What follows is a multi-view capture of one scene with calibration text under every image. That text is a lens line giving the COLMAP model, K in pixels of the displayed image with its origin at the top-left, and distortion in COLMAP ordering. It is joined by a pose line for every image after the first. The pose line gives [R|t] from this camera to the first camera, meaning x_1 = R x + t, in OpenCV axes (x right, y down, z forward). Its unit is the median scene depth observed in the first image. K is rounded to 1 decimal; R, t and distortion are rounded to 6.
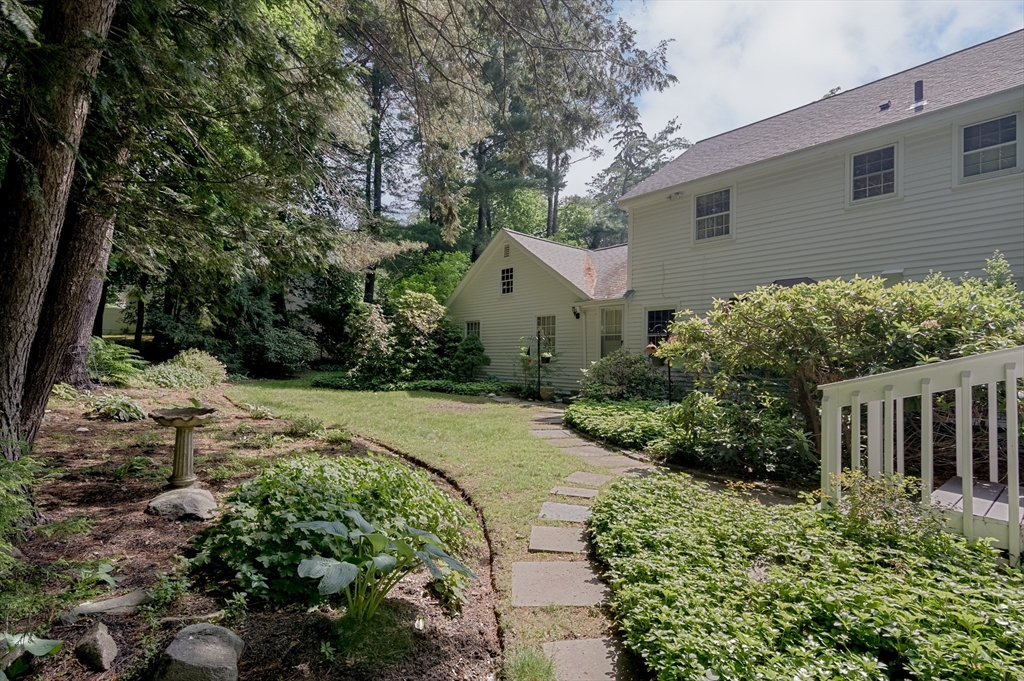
lens RADIAL K [[496.5, 0, 512.0], [0, 496.5, 340.5], [0, 0, 1]] dist [0.000934, 0.000053]
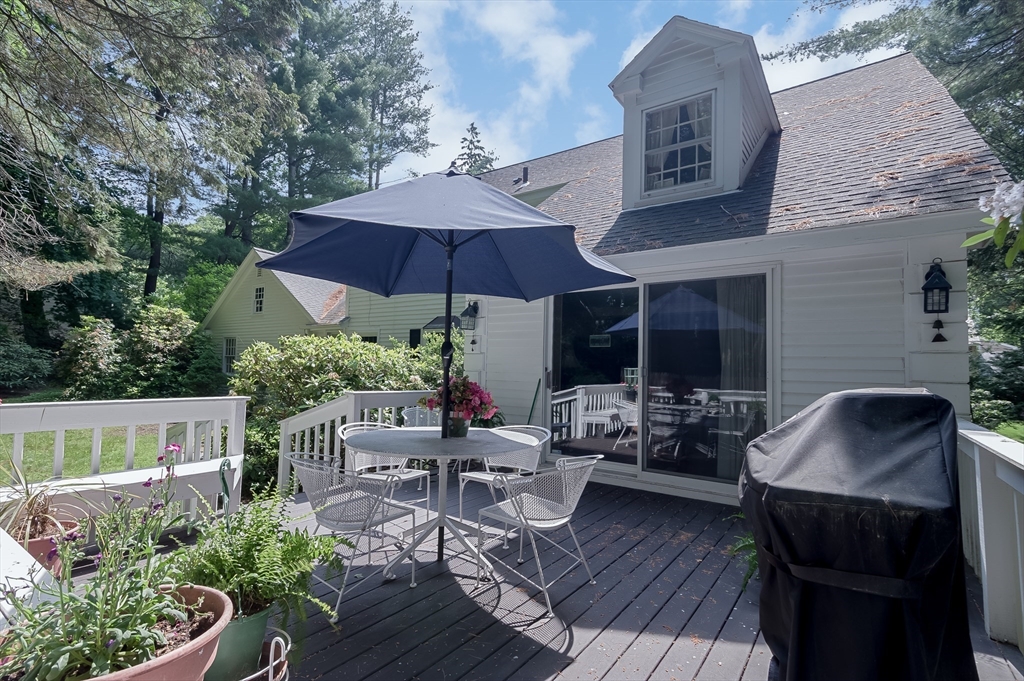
lens RADIAL K [[496.5, 0, 512.0], [0, 496.5, 340.5], [0, 0, 1]] dist [0.000934, 0.000053]
pose [[0.970124, 0.021500, 0.241654, 0.254112], [-0.017253, 0.999657, -0.019678, -0.026545], [-0.241995, 0.014921, 0.970163, -0.112252]]
